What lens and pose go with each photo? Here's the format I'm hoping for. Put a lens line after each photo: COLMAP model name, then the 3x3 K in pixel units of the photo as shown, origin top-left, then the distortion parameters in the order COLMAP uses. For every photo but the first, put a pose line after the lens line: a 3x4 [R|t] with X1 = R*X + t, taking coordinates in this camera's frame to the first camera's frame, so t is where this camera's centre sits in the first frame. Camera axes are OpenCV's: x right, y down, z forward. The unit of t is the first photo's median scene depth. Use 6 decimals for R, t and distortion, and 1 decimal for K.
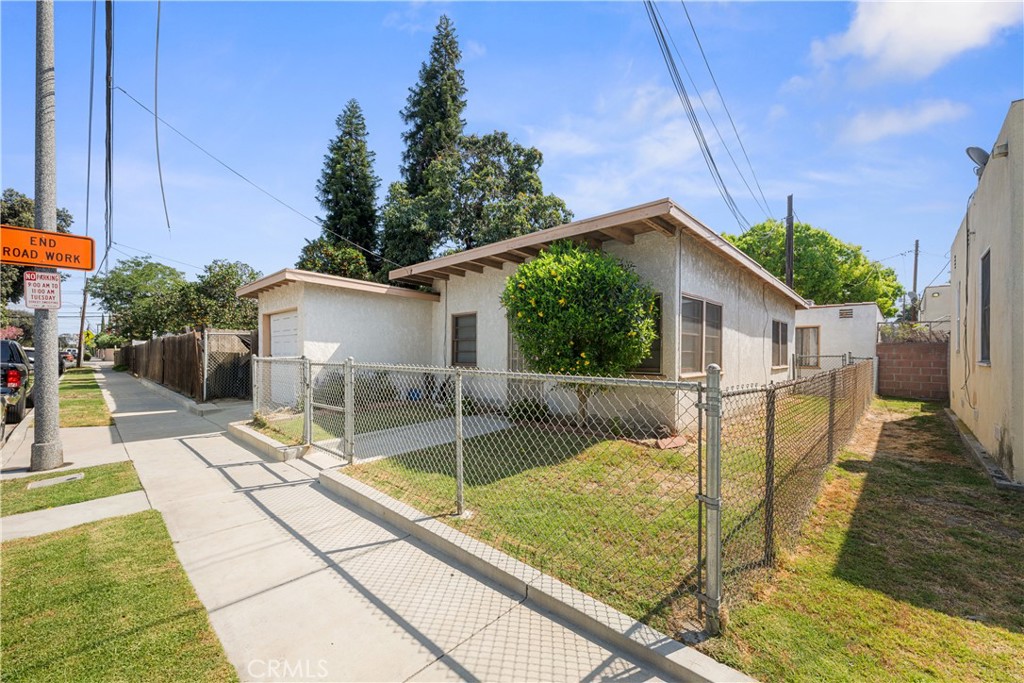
lens RADIAL K [[420.8, 0, 508.8], [0, 420.8, 367.1], [0, 0, 1]] dist [0.001010, -0.000046]
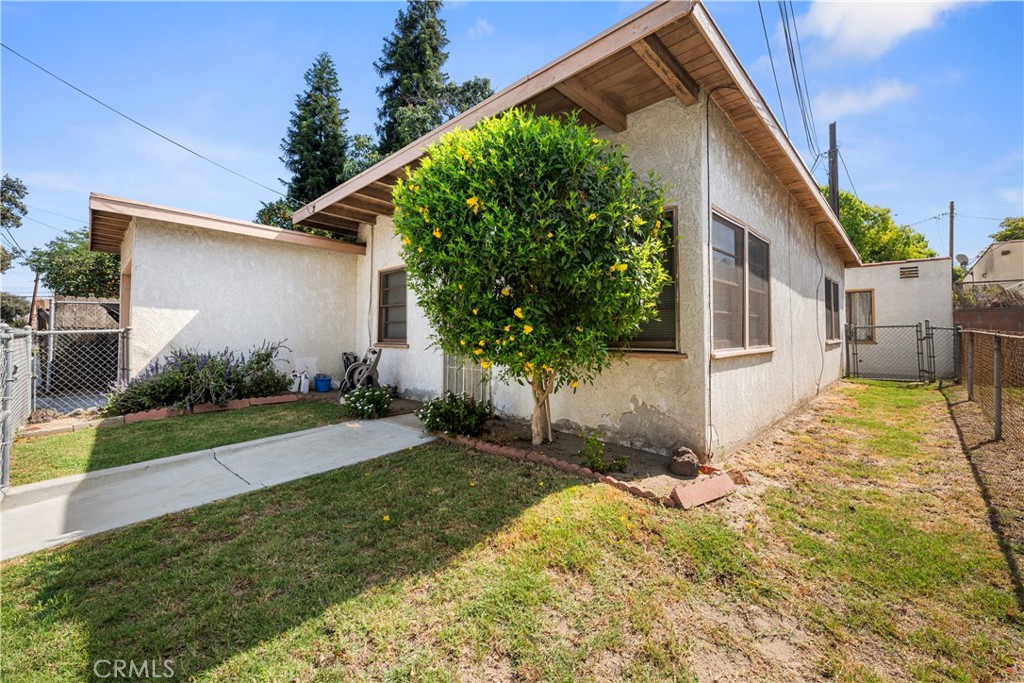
lens RADIAL K [[420.8, 0, 511.8], [0, 420.8, 335.0], [0, 0, 1]] dist [0.001010, -0.000046]
pose [[0.999932, -0.007909, -0.008541, 0.097610], [0.007664, 0.999567, -0.028412, 0.006085], [0.008762, 0.028345, 0.999560, 0.291395]]
